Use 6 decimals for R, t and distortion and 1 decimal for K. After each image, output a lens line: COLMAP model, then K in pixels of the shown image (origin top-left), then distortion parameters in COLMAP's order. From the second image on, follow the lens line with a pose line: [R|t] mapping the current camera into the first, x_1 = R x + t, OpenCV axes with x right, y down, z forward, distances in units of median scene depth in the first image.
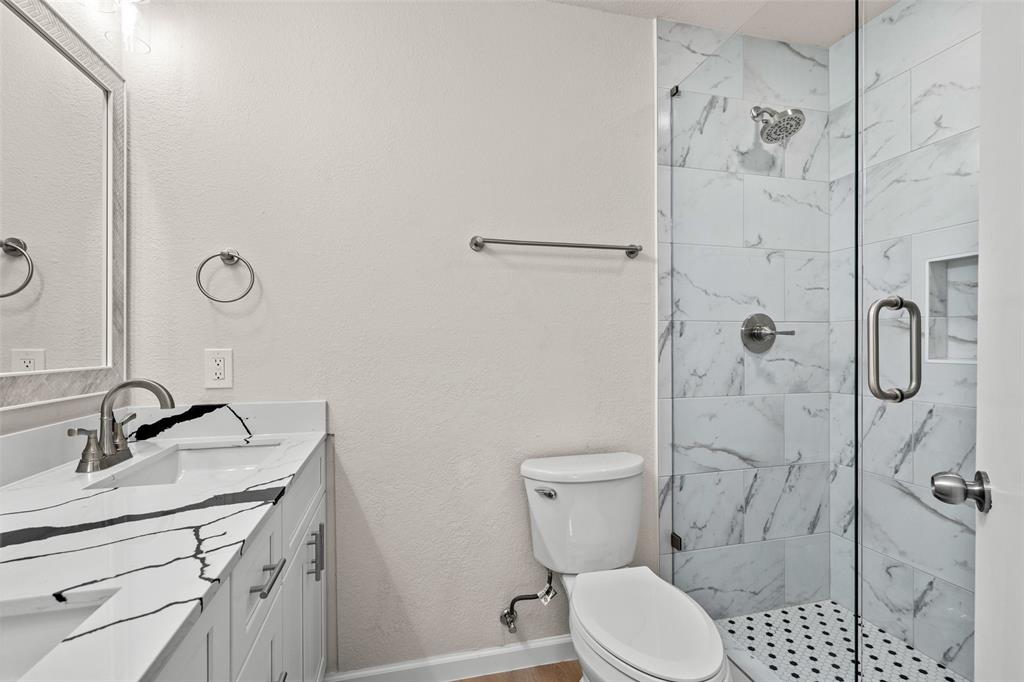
lens RADIAL K [[467.3, 0, 511.9], [0, 467.3, 345.9], [0, 0, 1]] dist [-0.003023, 0.001525]
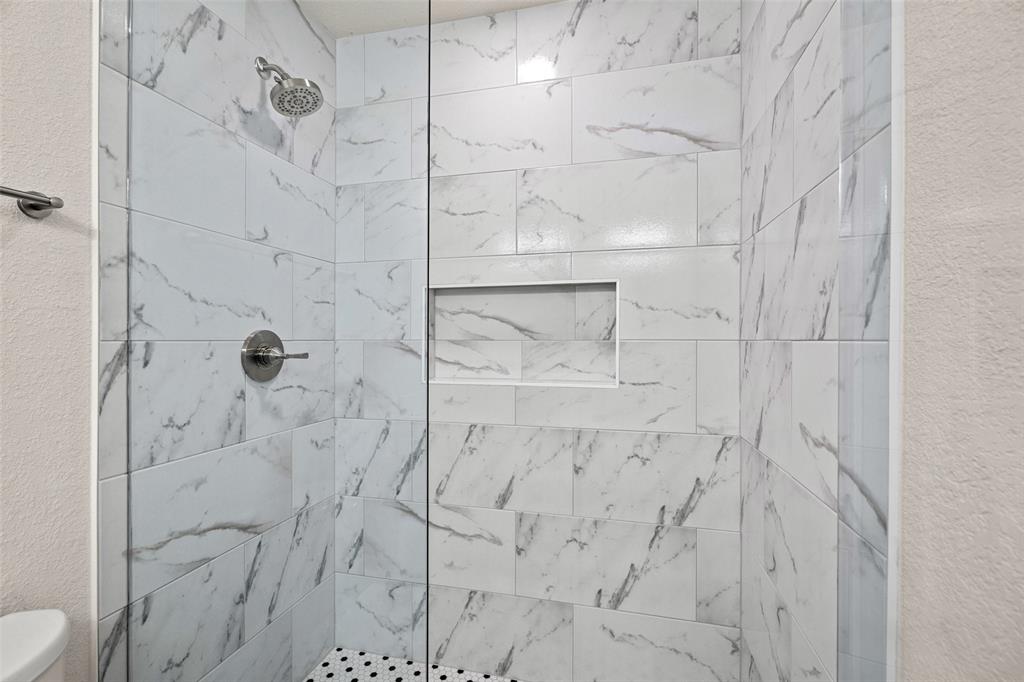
lens RADIAL K [[467.3, 0, 517.8], [0, 467.3, 341.4], [0, 0, 1]] dist [-0.003023, 0.001525]
pose [[0.481754, 0.005298, 0.876291, 0.062614], [-0.000495, 0.999983, -0.005774, -0.048399], [-0.876306, 0.002348, 0.481748, 0.278686]]
